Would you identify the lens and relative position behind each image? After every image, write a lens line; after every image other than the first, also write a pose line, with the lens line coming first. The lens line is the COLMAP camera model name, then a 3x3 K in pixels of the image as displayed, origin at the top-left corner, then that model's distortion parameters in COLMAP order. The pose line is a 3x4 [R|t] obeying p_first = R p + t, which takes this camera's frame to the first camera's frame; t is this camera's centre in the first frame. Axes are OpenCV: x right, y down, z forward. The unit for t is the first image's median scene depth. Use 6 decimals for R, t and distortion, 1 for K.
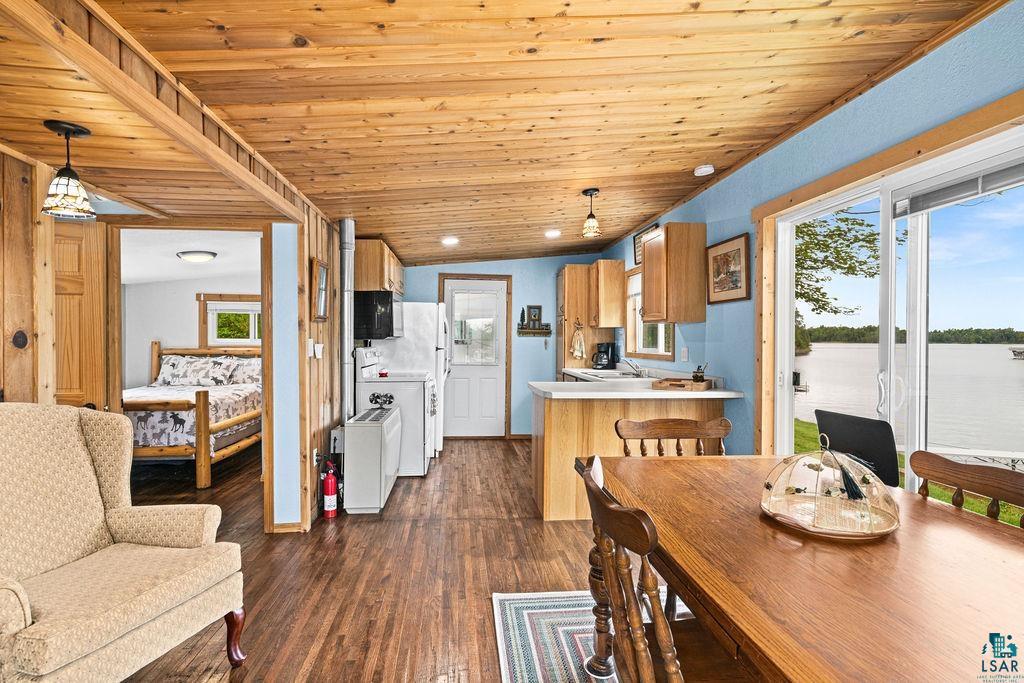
lens RADIAL K [[512.9, 0, 511.2], [0, 512.9, 348.1], [0, 0, 1]] dist [0.000556, 0.000846]
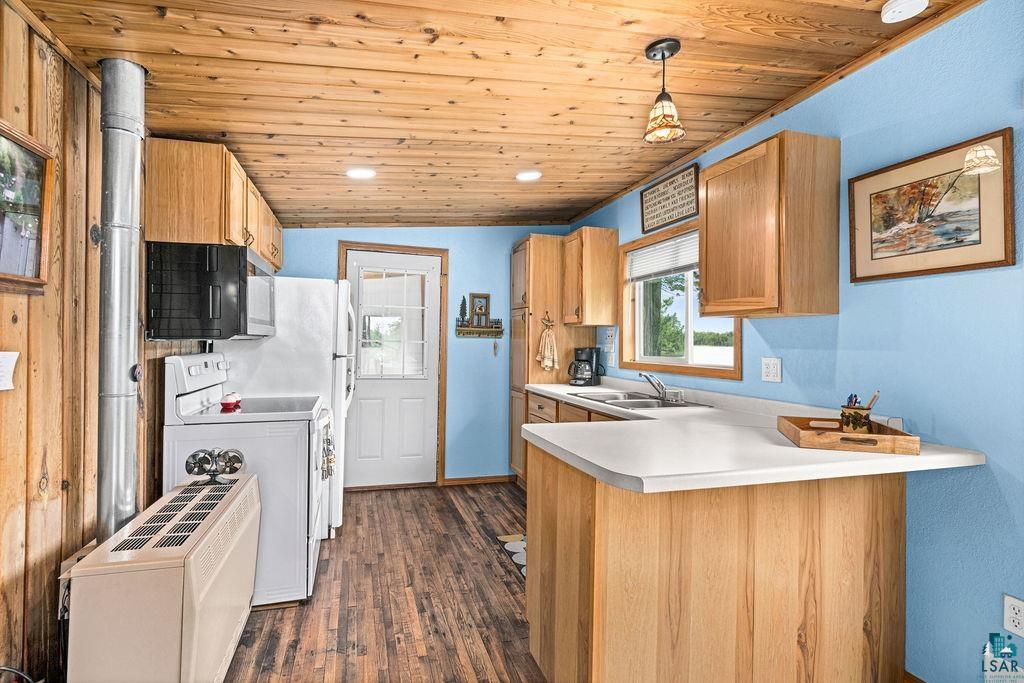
lens RADIAL K [[507.2, 0, 512.0], [0, 507.2, 341.5], [0, 0, 1]] dist [-0.001512, 0.000256]
pose [[0.980820, 0.008532, 0.194730, -0.055475], [-0.005401, 0.999848, -0.016606, -0.006998], [-0.194842, 0.015236, 0.980716, 0.368408]]
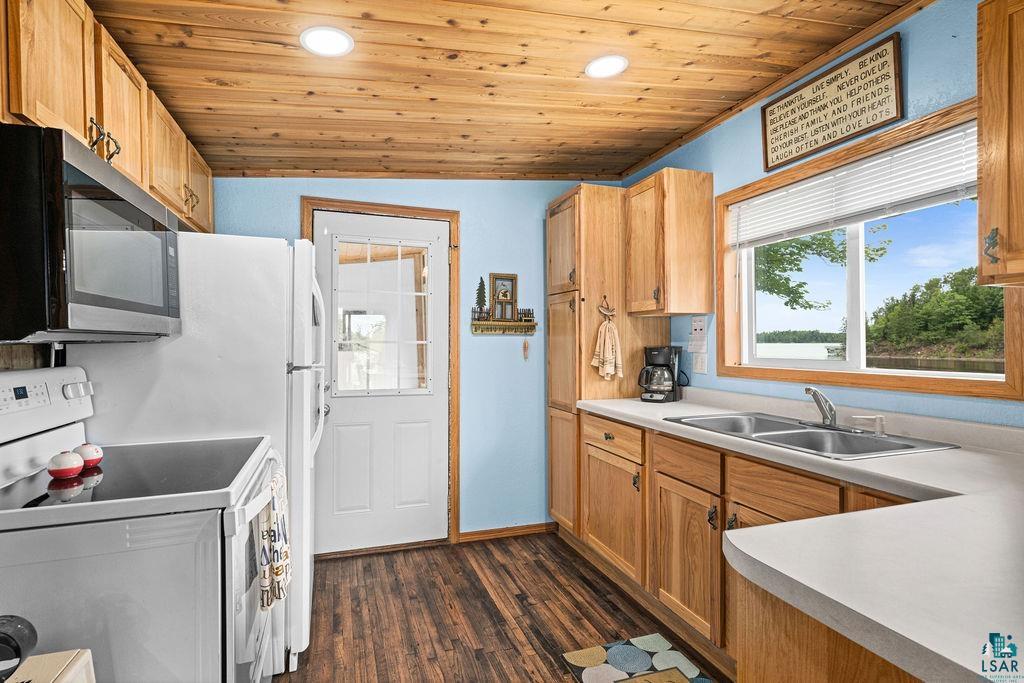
lens RADIAL K [[512.9, 0, 511.2], [0, 512.9, 348.1], [0, 0, 1]] dist [0.000556, 0.000846]
pose [[0.974855, -0.009594, 0.222635, -0.072194], [0.010618, 0.999938, -0.003401, -0.009236], [-0.222588, 0.005680, 0.974896, 0.600516]]
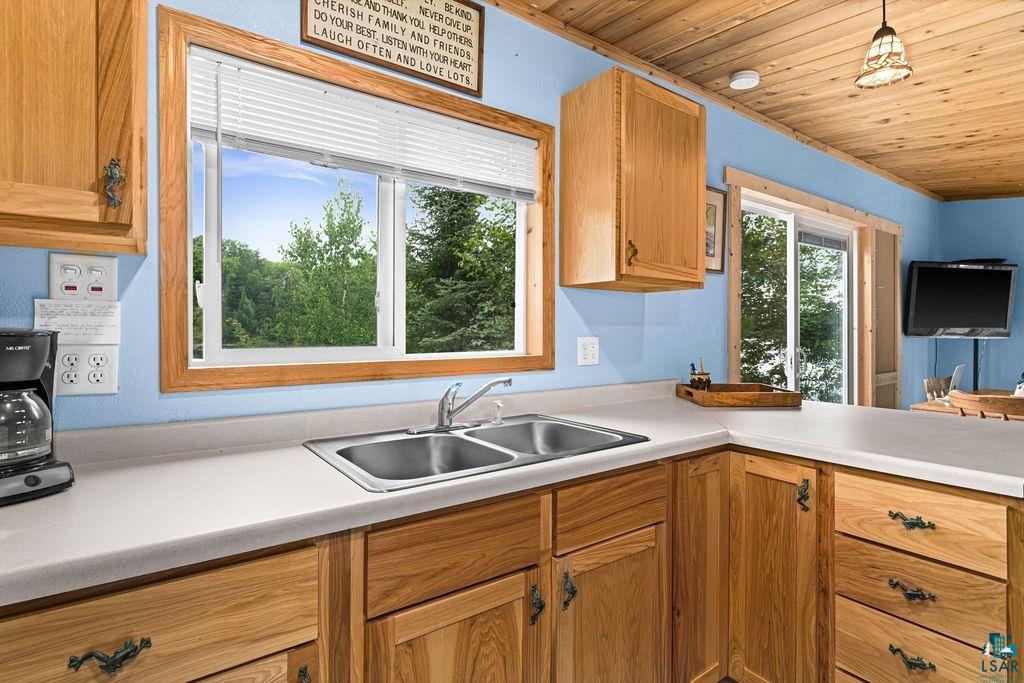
lens RADIAL K [[518.1, 0, 512.6], [0, 518.1, 324.8], [0, 0, 1]] dist [-0.001794, -0.000165]
pose [[-0.500705, 0.000127, 0.865618, -0.046705], [0.007361, 0.999964, 0.004111, -0.012178], [-0.865587, 0.008430, -0.500688, 1.016565]]
